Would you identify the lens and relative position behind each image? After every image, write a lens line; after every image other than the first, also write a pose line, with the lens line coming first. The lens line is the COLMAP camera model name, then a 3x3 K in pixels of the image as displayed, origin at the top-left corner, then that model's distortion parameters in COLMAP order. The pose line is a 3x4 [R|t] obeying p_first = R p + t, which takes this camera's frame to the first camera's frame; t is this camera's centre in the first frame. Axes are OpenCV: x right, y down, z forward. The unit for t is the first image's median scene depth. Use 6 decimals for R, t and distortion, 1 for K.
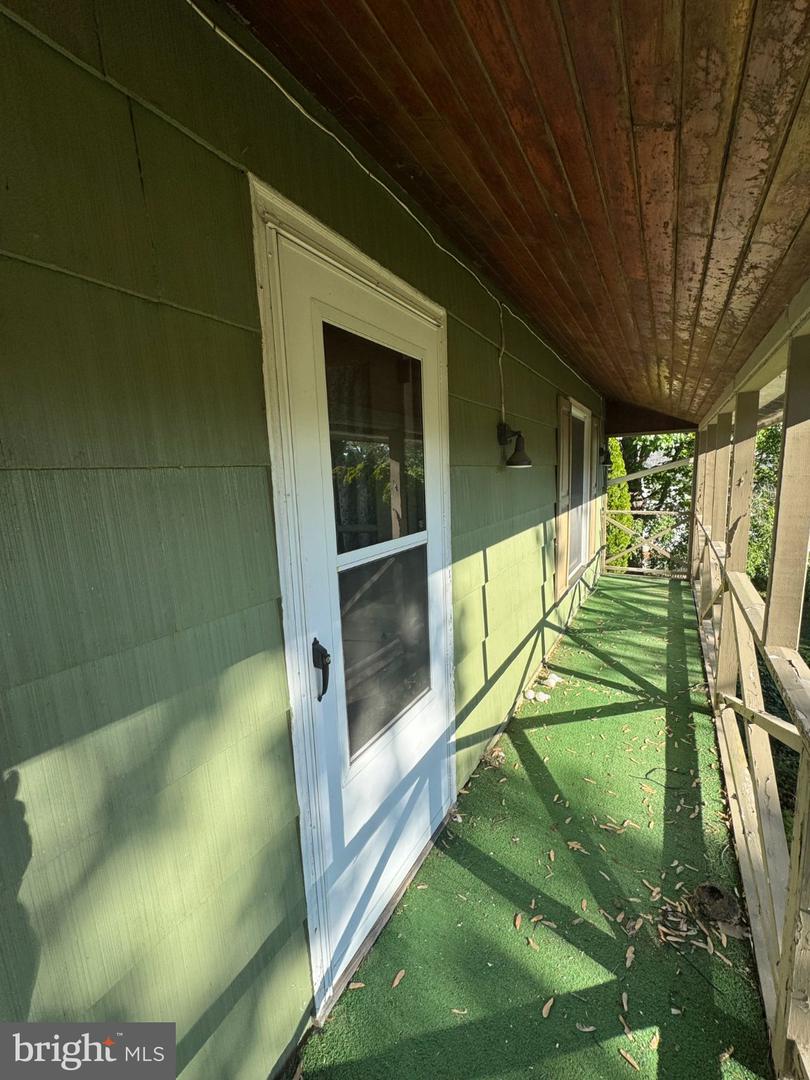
lens RADIAL K [[433.5, 0, 405.0], [0, 433.5, 540.0], [0, 0, 1]] dist [-0.001347, 0.000262]
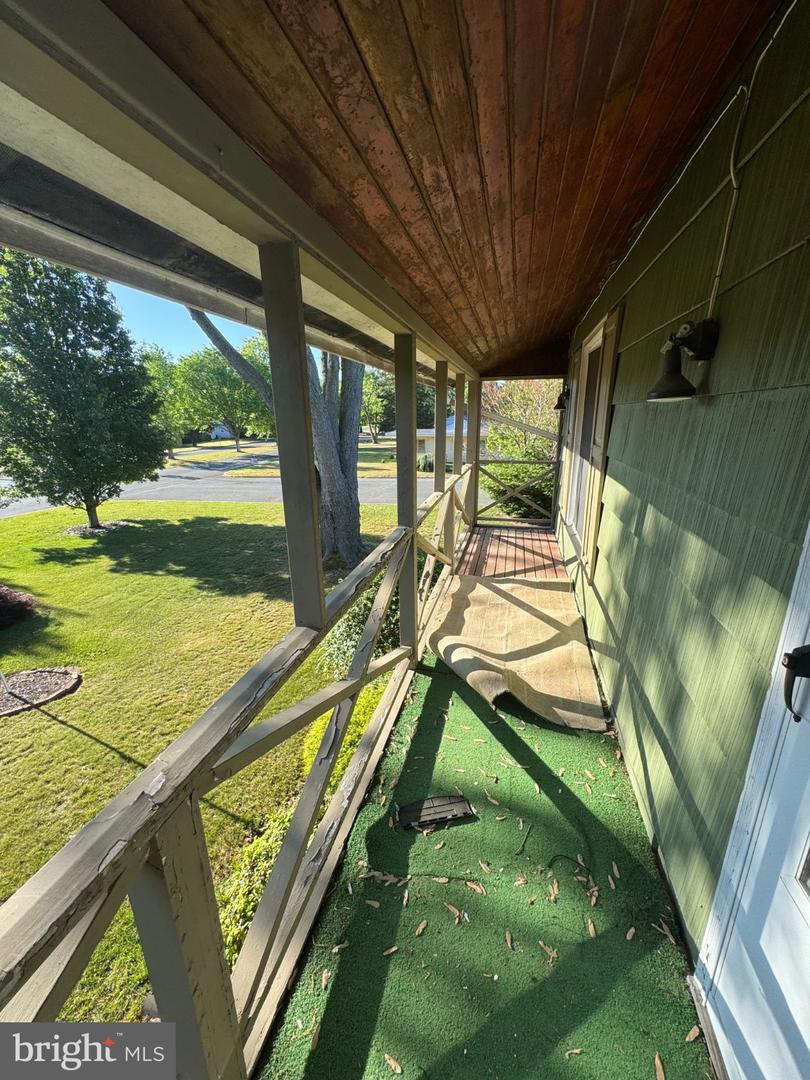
lens RADIAL K [[433.5, 0, 405.0], [0, 433.5, 540.0], [0, 0, 1]] dist [-0.001347, 0.000262]
pose [[-0.954728, 0.128398, -0.268345, 0.552831], [0.003948, 0.907446, 0.420150, -0.194732], [0.297455, 0.400069, -0.866871, 1.260233]]
